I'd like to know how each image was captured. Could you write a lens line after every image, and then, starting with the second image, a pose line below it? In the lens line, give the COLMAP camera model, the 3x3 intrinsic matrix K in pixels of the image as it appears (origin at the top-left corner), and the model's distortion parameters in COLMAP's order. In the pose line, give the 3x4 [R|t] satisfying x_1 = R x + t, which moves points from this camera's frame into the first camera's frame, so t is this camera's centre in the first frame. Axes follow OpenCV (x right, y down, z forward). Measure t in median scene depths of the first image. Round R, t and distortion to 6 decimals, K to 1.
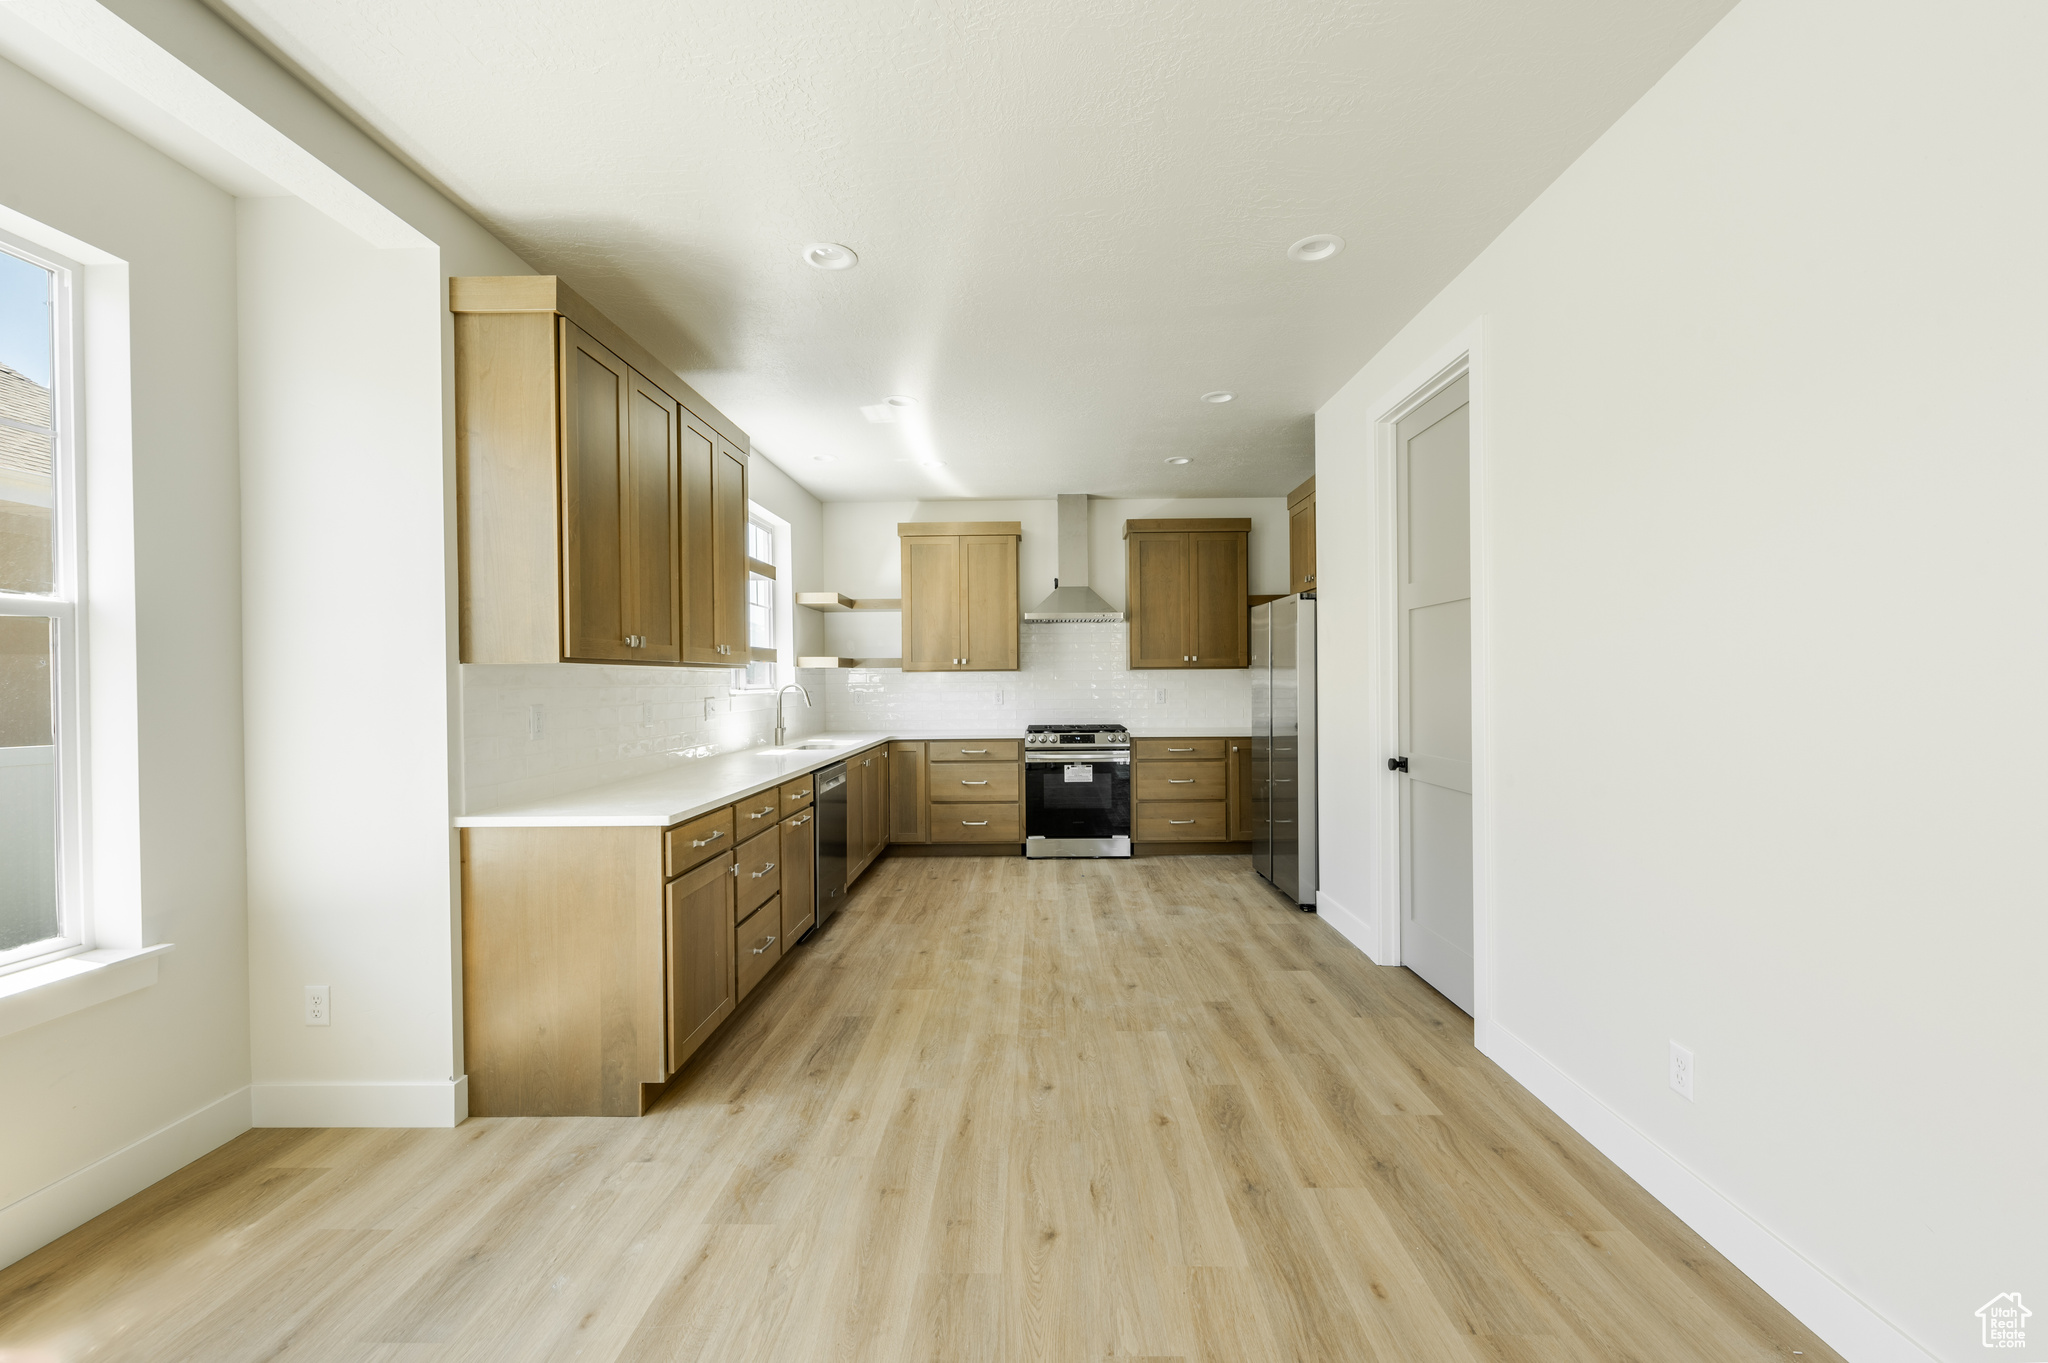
lens RADIAL K [[795.3, 0, 1022.9], [0, 795.3, 692.2], [0, 0, 1]] dist [0.002098, 0.000795]
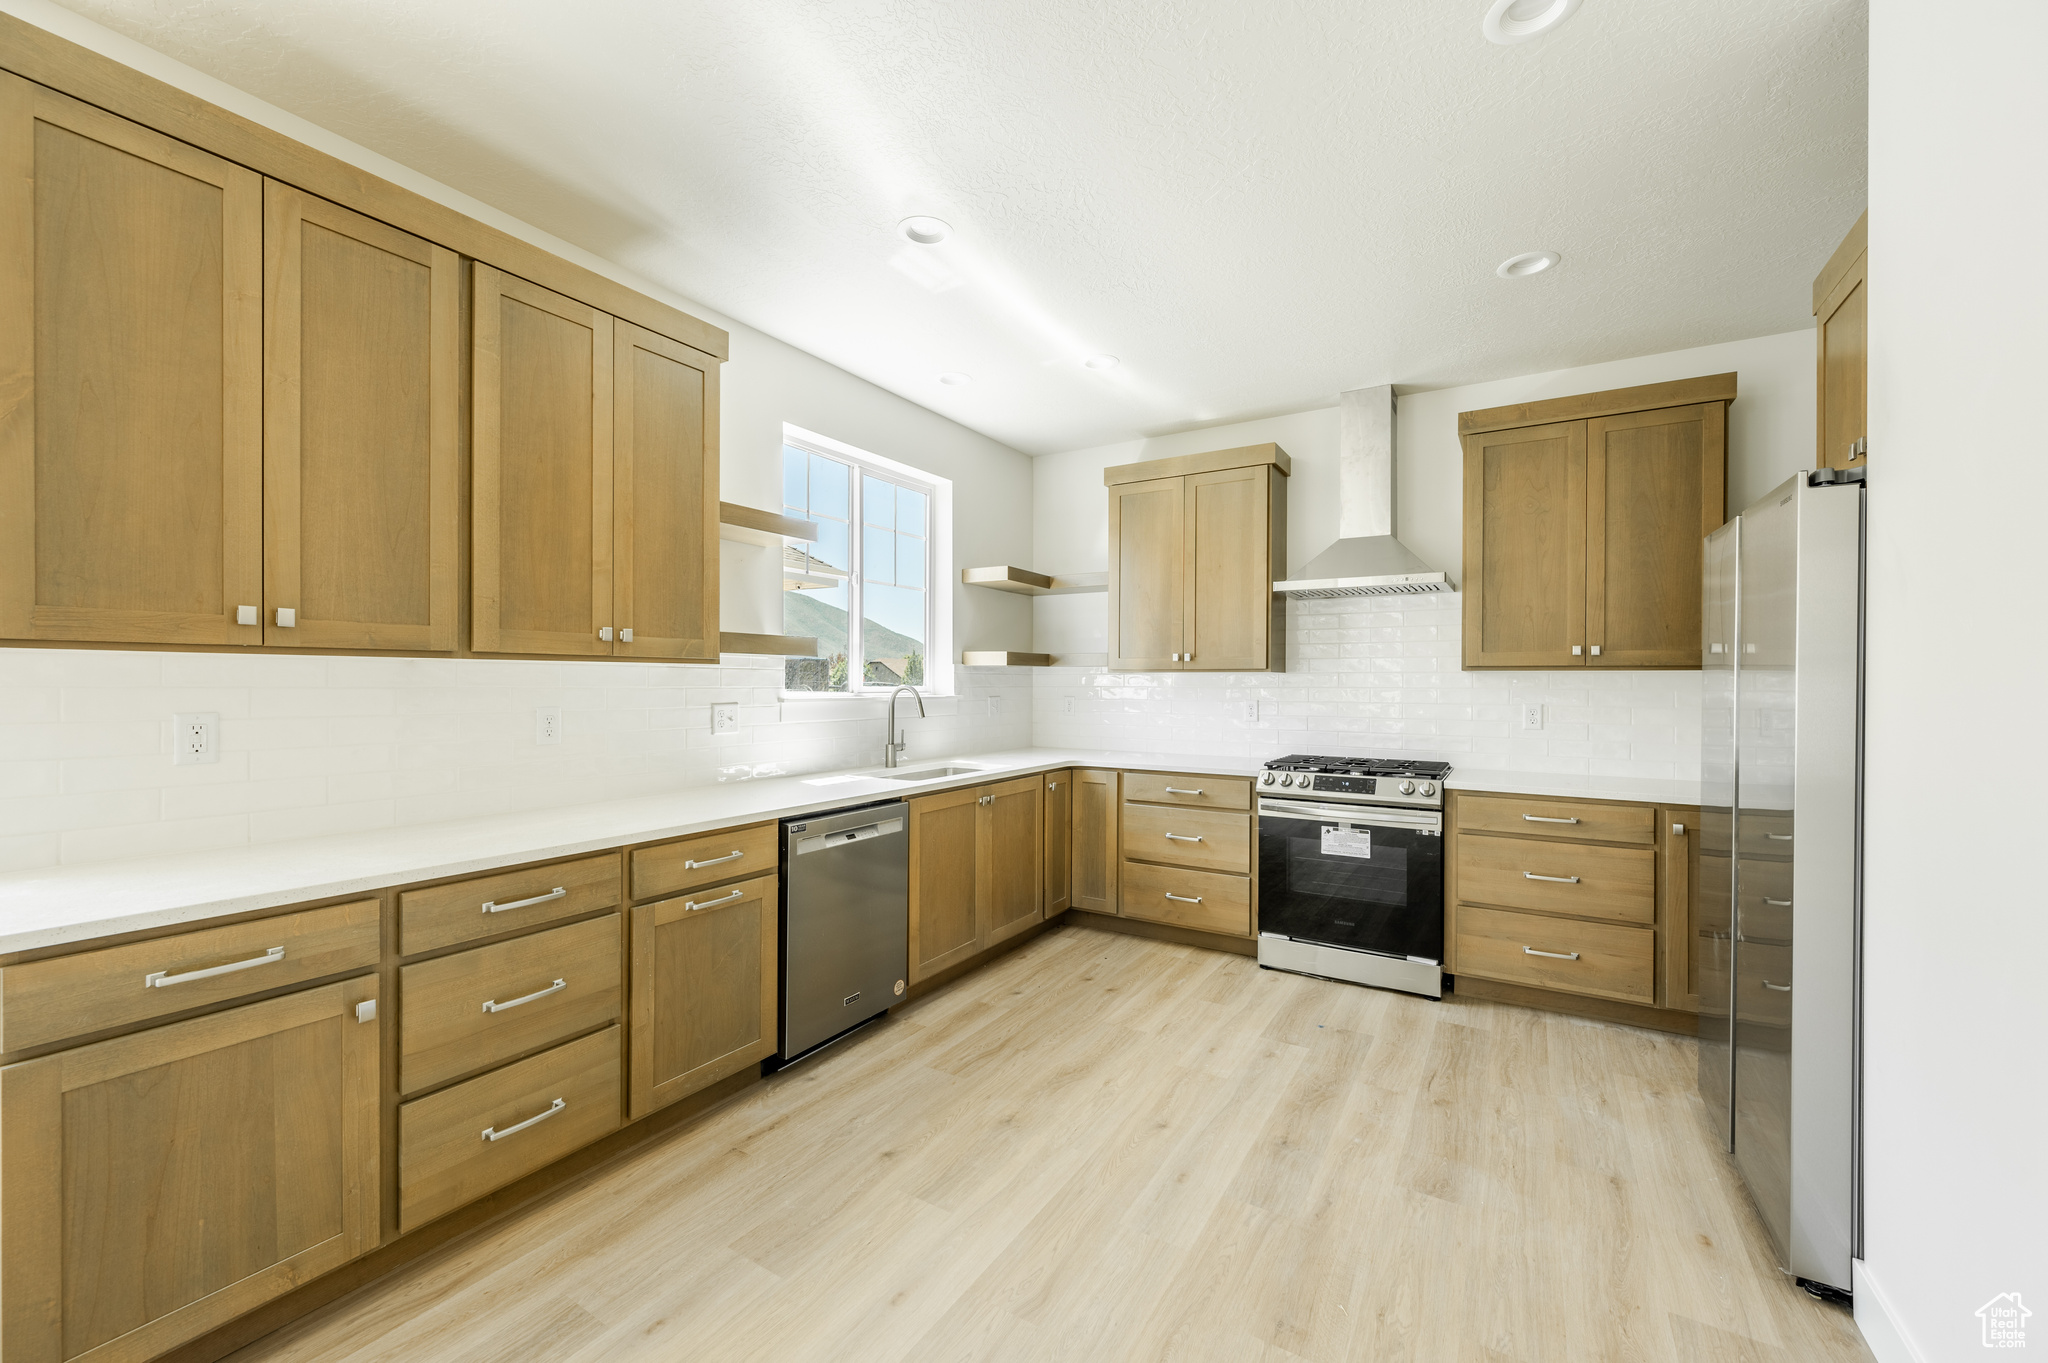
lens RADIAL K [[795.3, 0, 1034.2], [0, 795.3, 688.4], [0, 0, 1]] dist [0.002098, 0.000795]
pose [[0.866893, 0.017373, -0.498192, 0.162377], [-0.020536, 0.999789, -0.000869, -0.008827], [0.498071, 0.010984, 0.867067, 0.356808]]
